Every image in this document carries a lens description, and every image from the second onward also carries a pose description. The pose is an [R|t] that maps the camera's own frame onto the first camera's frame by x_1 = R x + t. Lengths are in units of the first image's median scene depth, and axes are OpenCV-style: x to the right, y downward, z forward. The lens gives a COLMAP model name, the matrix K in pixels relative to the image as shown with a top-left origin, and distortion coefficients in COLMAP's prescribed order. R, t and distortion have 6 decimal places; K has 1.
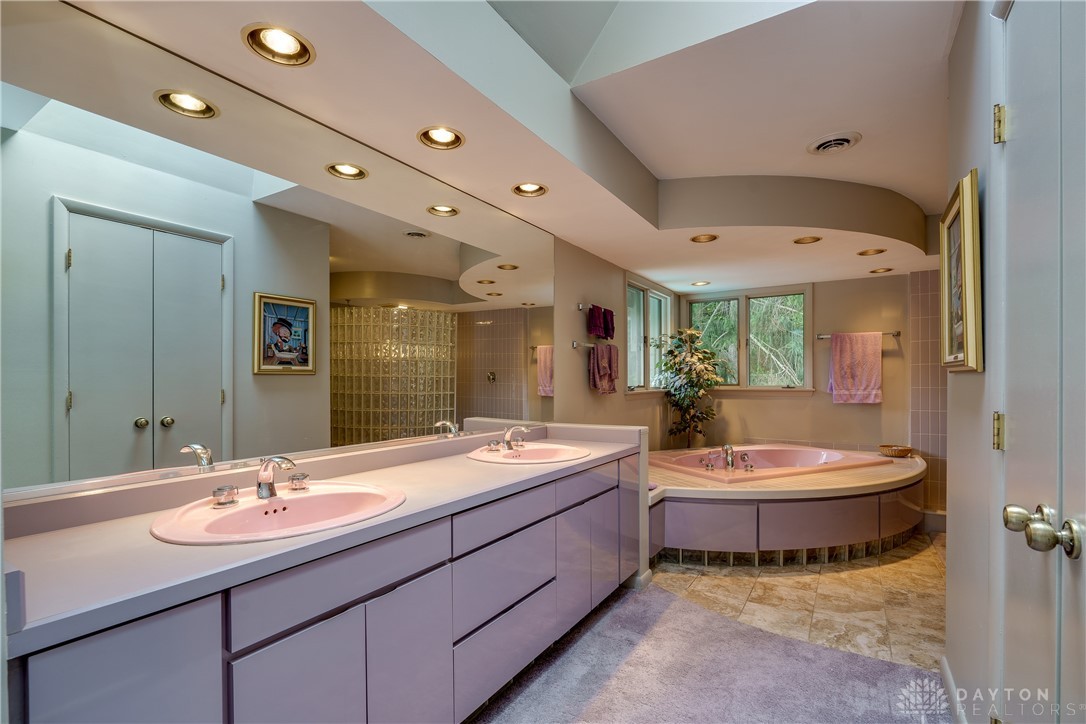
lens RADIAL K [[499.3, 0, 542.7], [0, 499.3, 377.9], [0, 0, 1]] dist [-0.003560, -0.000188]
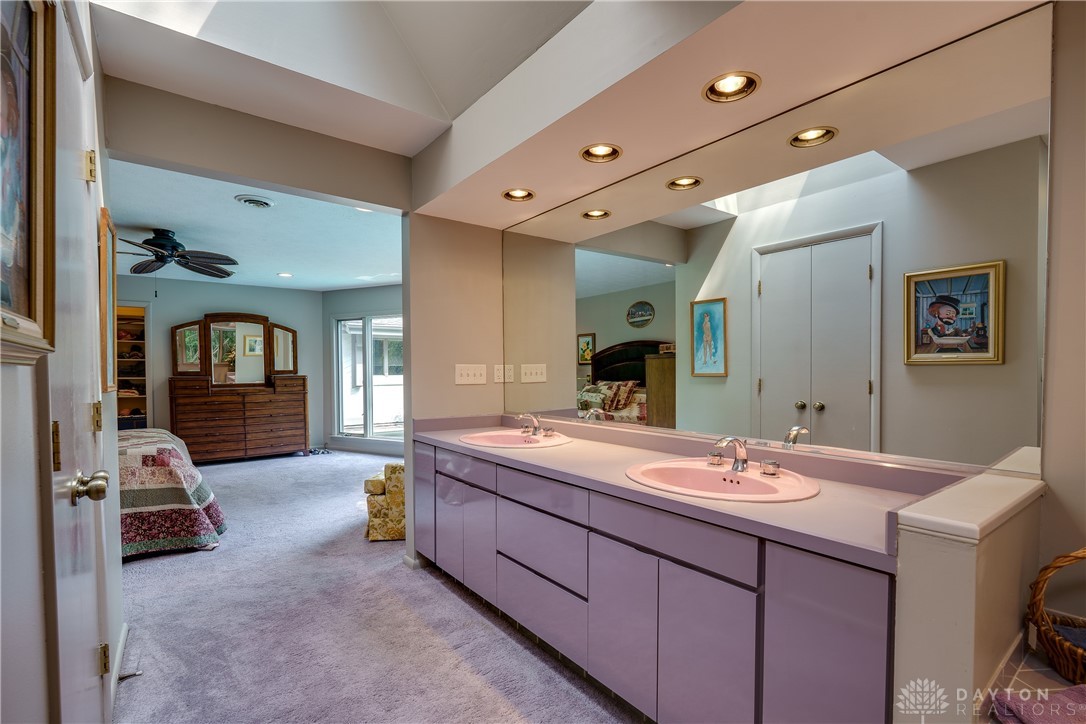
lens RADIAL K [[499.3, 0, 538.2], [0, 499.3, 372.5], [0, 0, 1]] dist [-0.003560, -0.000188]
pose [[-0.366857, 0.013802, -0.930175, 0.485108], [0.006826, 0.999903, 0.012144, -0.008211], [0.930252, -0.001894, -0.366915, 0.687658]]
